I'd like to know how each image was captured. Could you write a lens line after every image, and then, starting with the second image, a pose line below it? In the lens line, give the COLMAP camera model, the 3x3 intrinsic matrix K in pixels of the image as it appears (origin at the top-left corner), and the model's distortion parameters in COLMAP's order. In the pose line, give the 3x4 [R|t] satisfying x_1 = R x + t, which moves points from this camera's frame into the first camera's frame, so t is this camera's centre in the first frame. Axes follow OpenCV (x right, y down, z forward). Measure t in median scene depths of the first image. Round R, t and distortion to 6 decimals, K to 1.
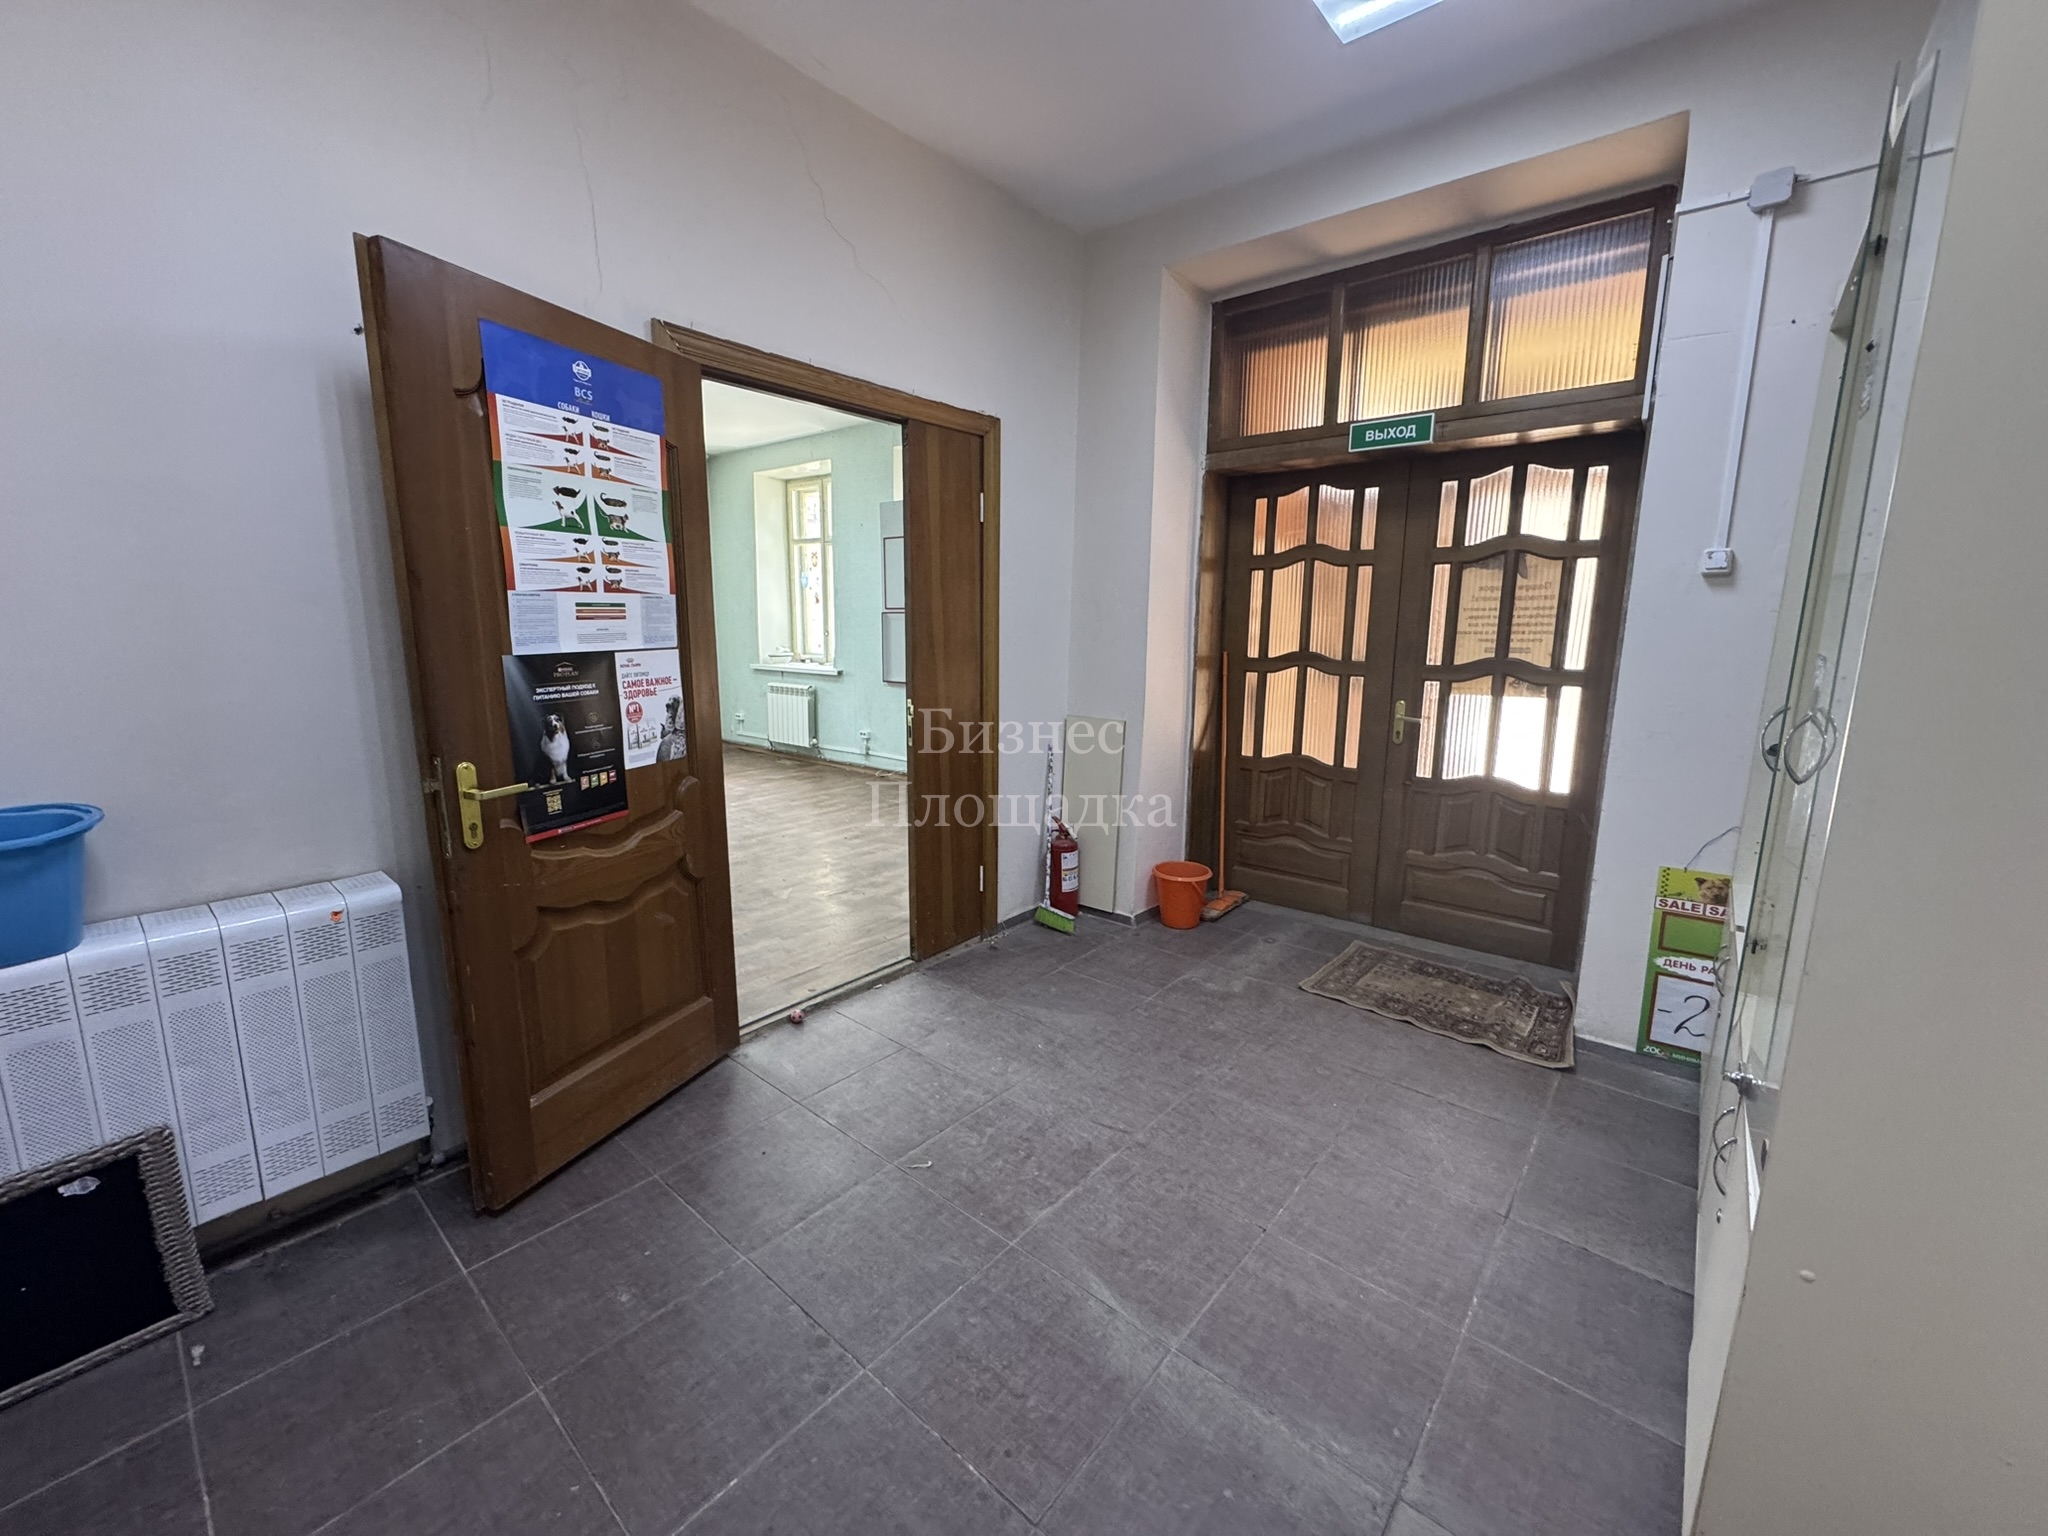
lens RADIAL K [[817.5, 0, 1024.9], [0, 817.5, 765.1], [0, 0, 1]] dist [-0.002161, 0.000649]
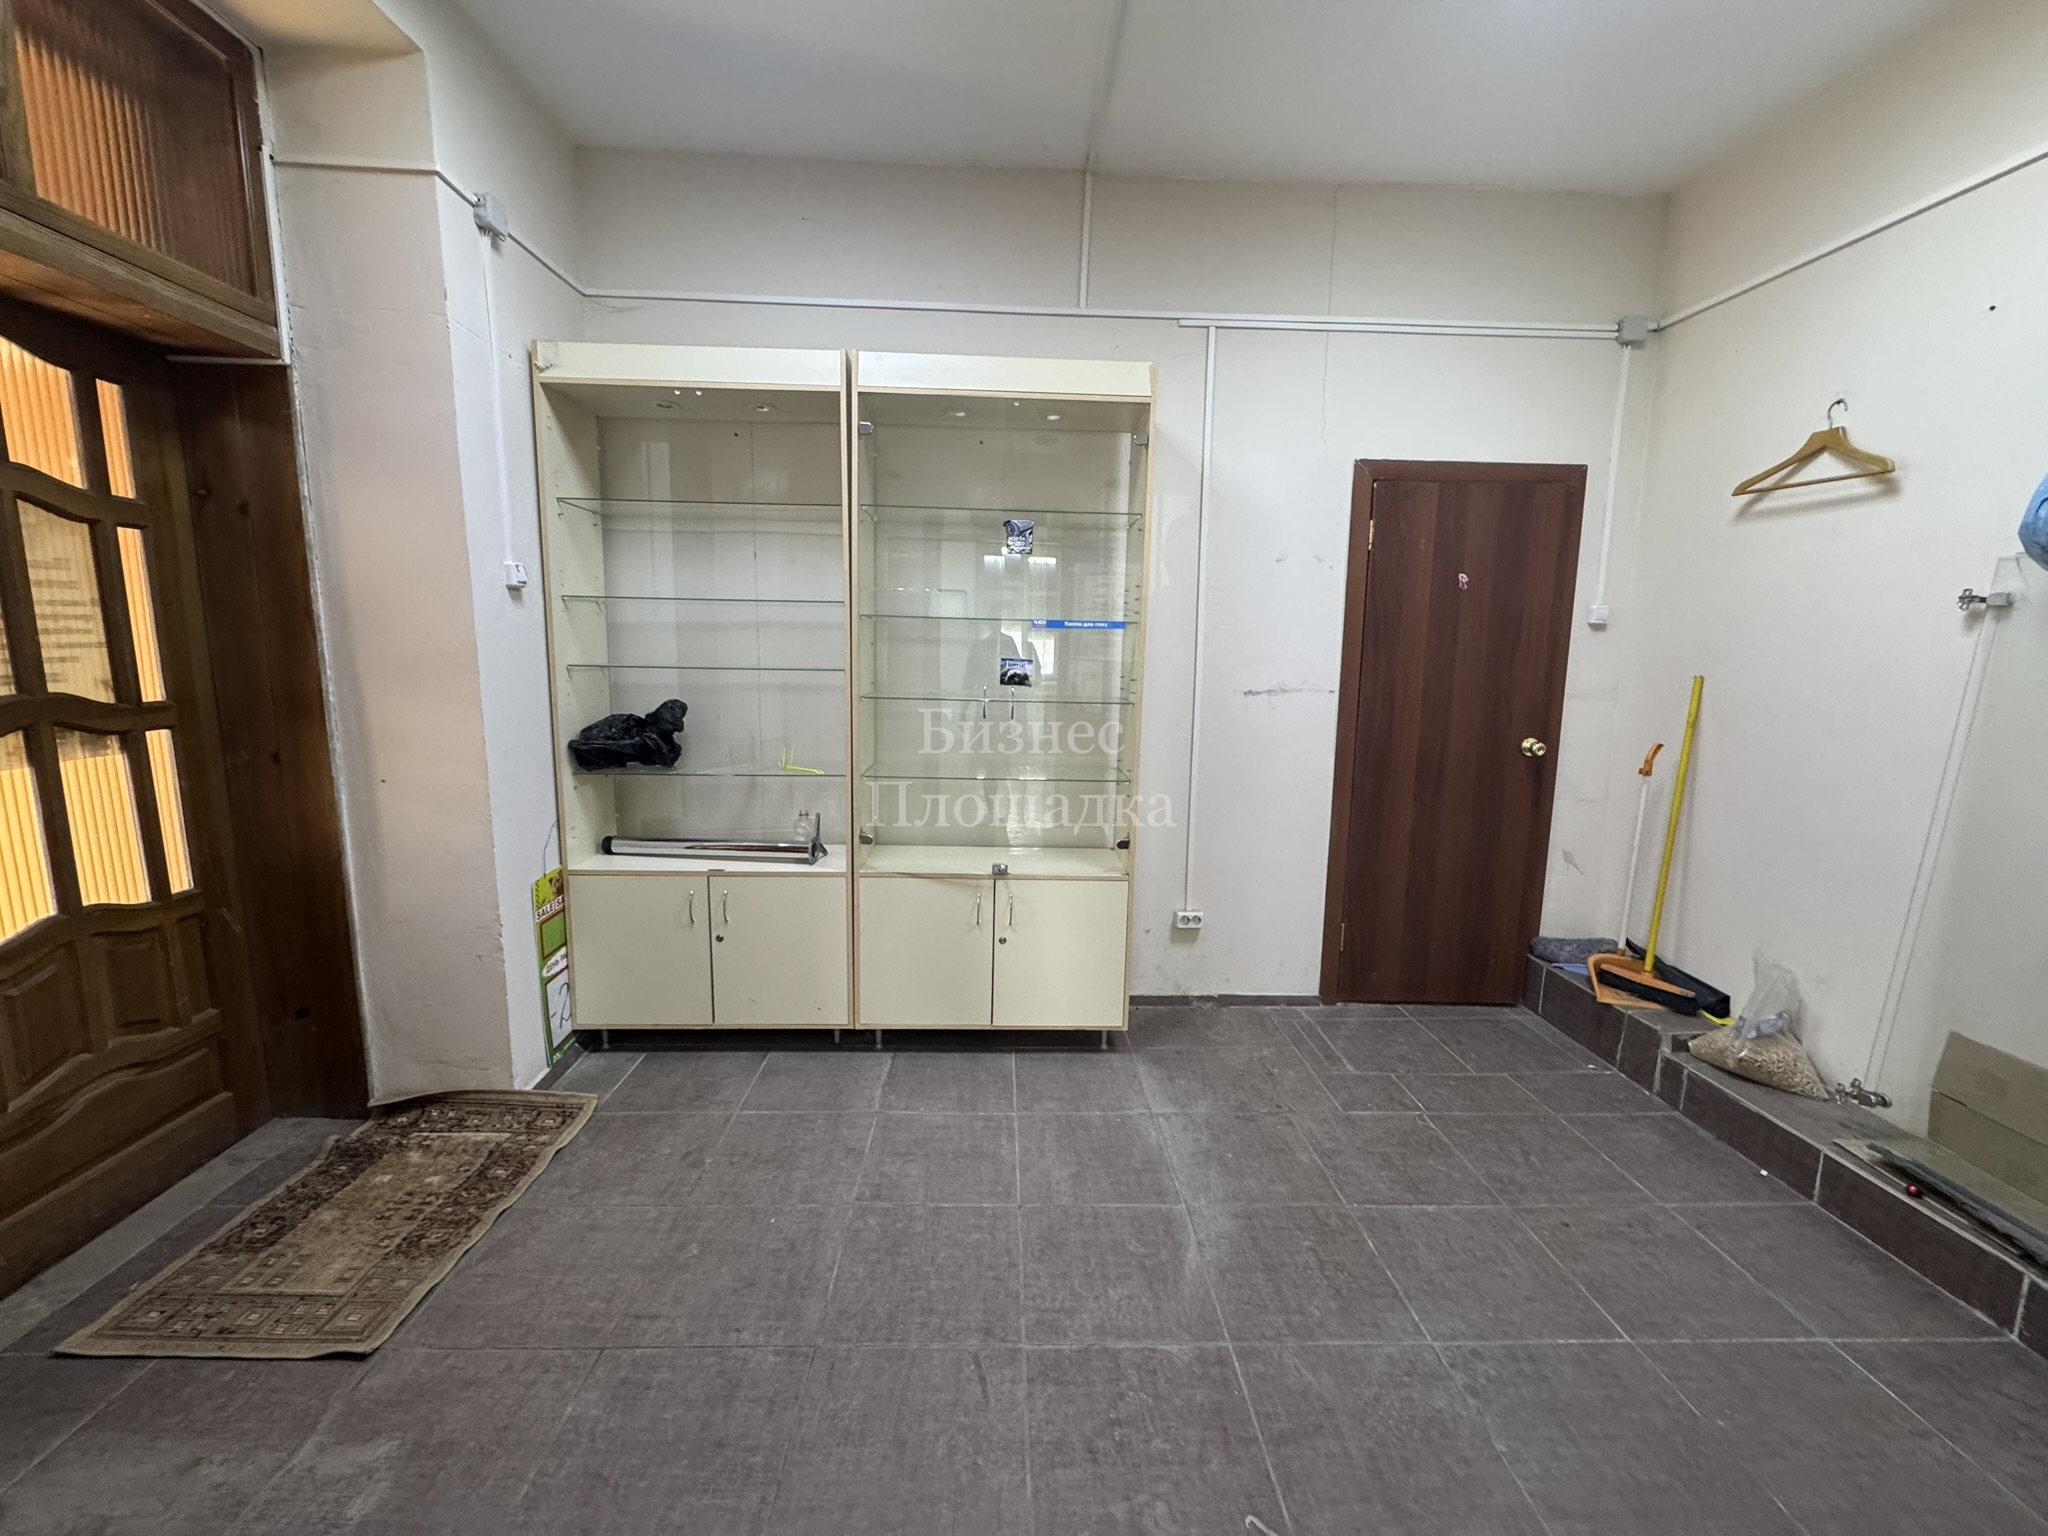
lens RADIAL K [[817.5, 0, 1025.4], [0, 817.5, 767.1], [0, 0, 1]] dist [-0.002161, 0.000649]
pose [[-0.670814, -0.128809, 0.730354, -0.304004], [0.107825, 0.957398, 0.267887, -0.196929], [-0.733745, 0.258452, -0.628347, 1.085329]]
